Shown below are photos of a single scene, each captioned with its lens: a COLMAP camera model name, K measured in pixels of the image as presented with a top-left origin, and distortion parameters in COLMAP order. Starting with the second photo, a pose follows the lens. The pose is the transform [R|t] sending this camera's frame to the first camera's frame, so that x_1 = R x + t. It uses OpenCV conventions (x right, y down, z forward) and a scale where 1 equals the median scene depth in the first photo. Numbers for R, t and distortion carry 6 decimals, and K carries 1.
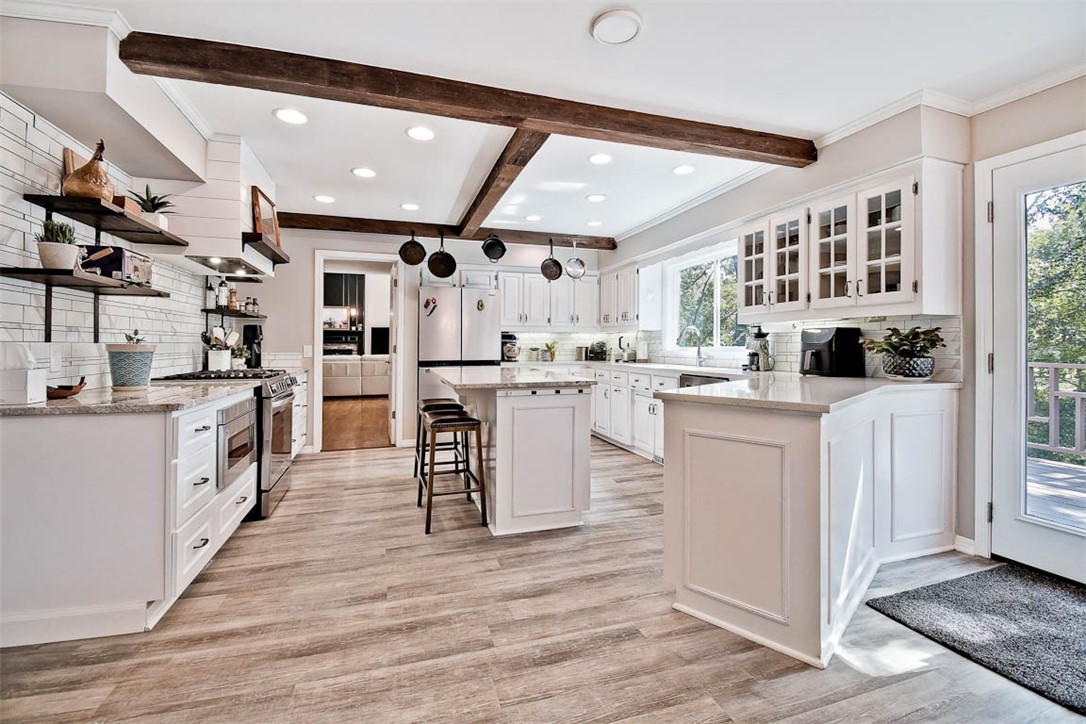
lens RADIAL K [[476.5, 0, 513.6], [0, 476.5, 337.3], [0, 0, 1]] dist [-0.012018, -0.003998]
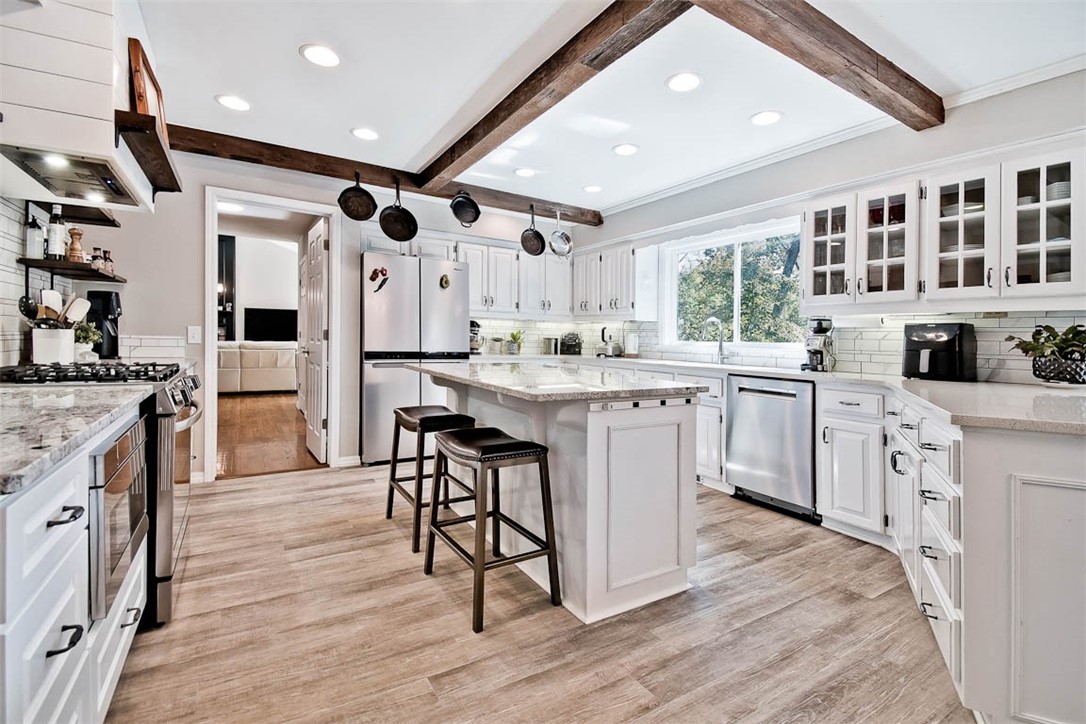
lens RADIAL K [[476.5, 0, 511.0], [0, 476.5, 341.7], [0, 0, 1]] dist [-0.012018, -0.003998]
pose [[0.963577, 0.022234, 0.266507, -0.249245], [-0.029894, 0.999247, 0.024720, 0.012557], [-0.265757, -0.031787, 0.963516, 0.317536]]
